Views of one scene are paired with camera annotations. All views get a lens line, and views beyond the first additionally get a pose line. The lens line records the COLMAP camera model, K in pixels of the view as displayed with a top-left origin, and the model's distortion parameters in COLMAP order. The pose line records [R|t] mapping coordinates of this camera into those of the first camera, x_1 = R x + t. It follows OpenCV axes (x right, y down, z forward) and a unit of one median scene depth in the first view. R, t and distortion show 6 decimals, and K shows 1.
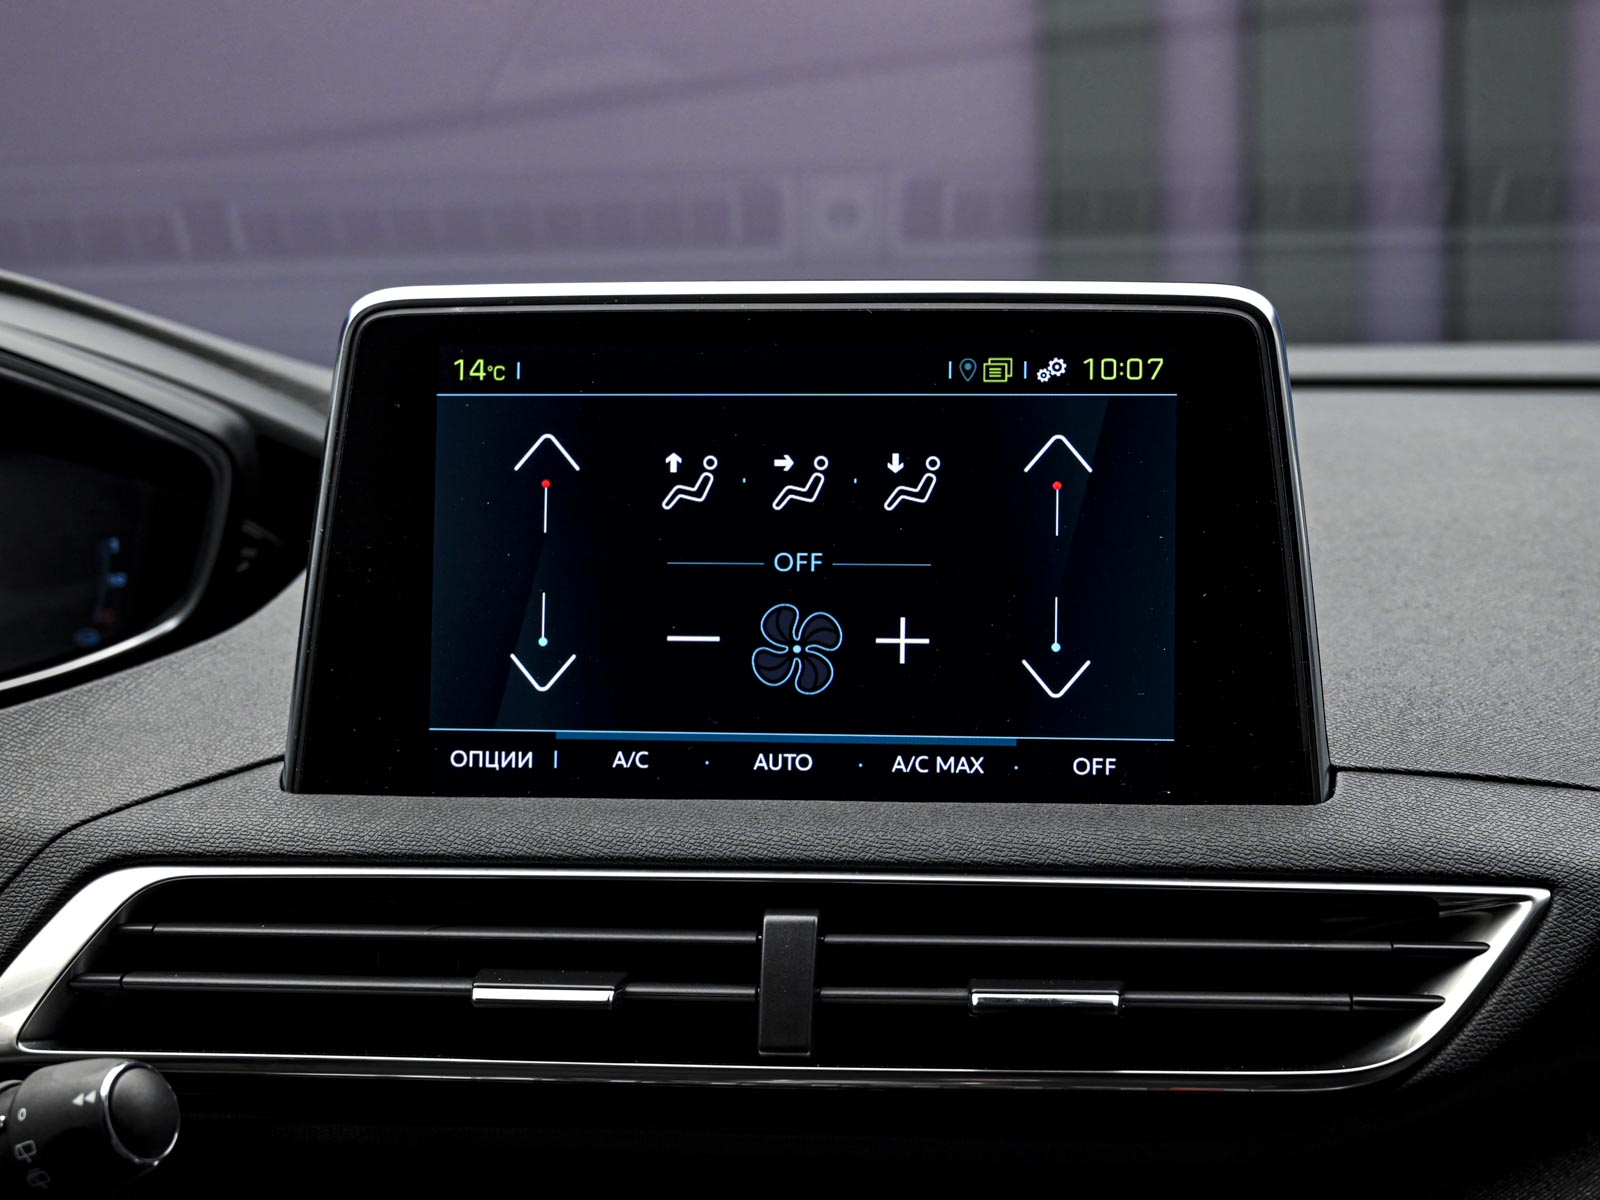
lens RADIAL K [[2859.3, 0, 797.8], [0, 2859.3, 598.6], [0, 0, 1]] dist [-0.009874, 0.000000]
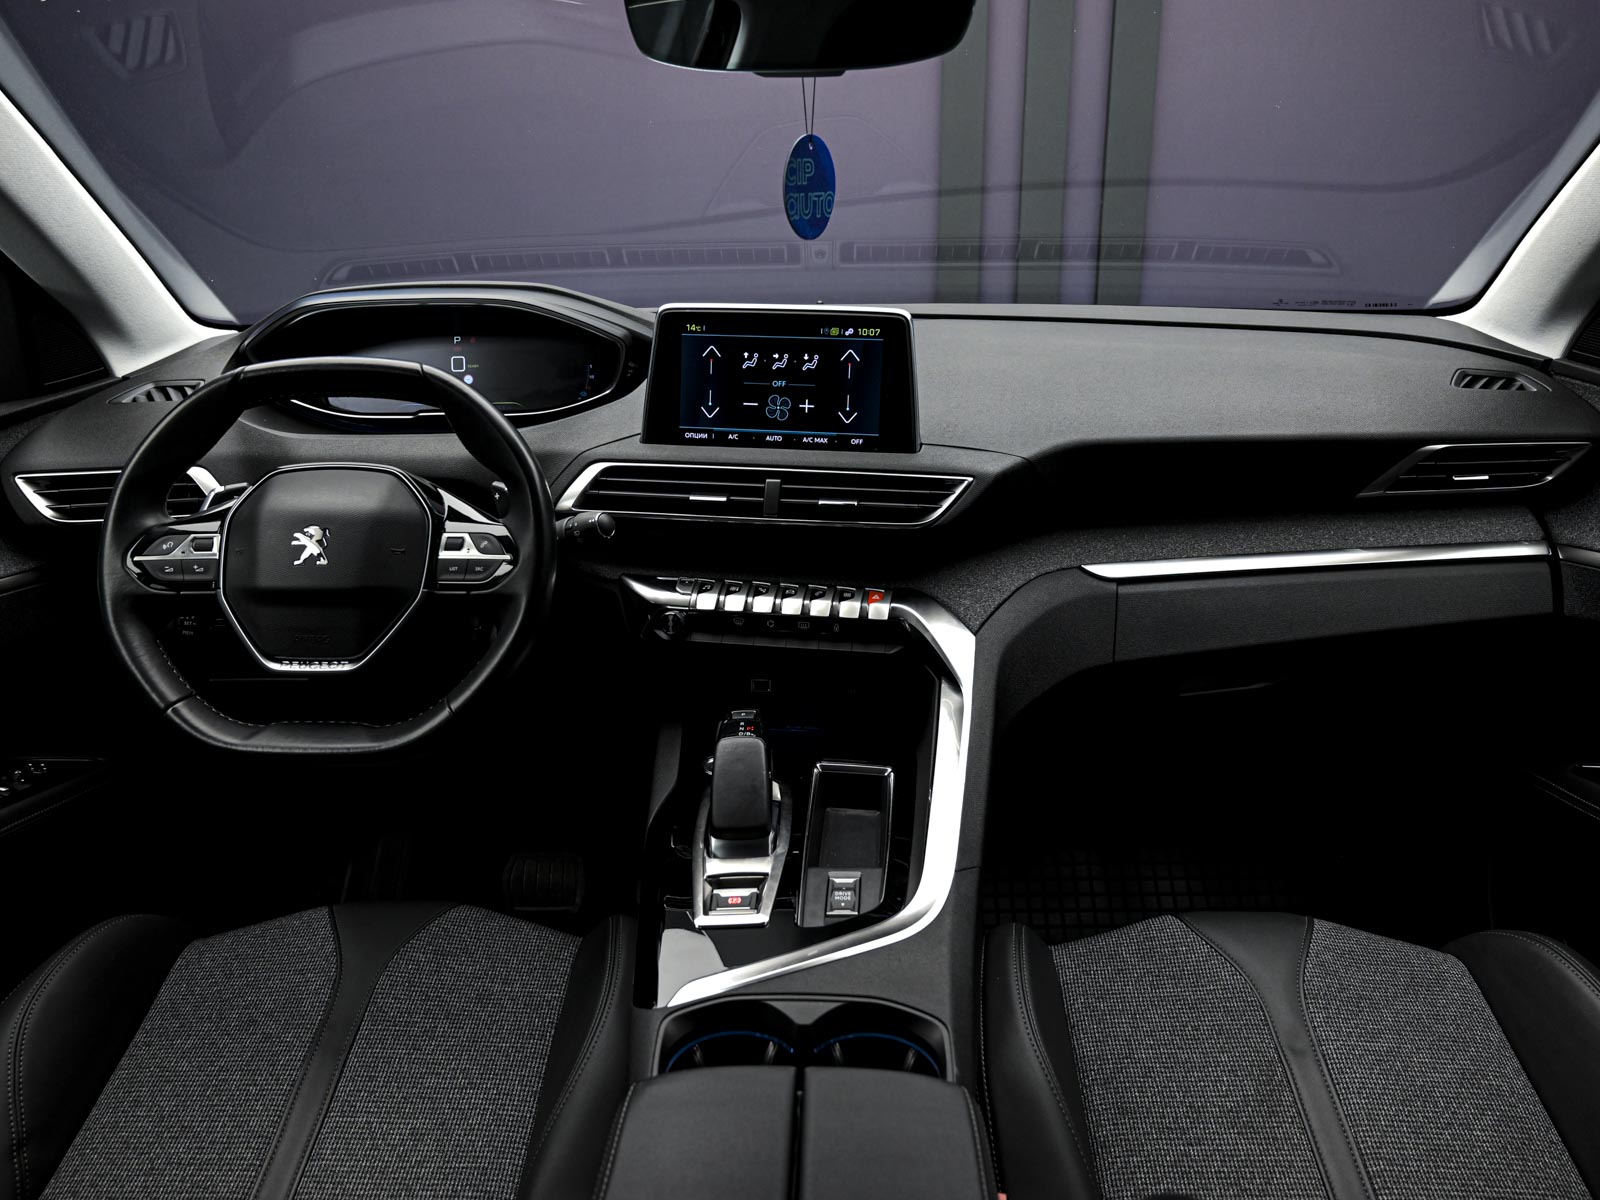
lens RADIAL K [[1132.4, 0, 792.6], [0, 1132.4, 597.0], [0, 0, 1]] dist [0.001388, -0.000023]
pose [[0.998617, 0.030178, -0.043040, 0.088884], [-0.020603, 0.977982, 0.207671, -0.047618], [0.048360, -0.206497, 0.977251, -0.482648]]
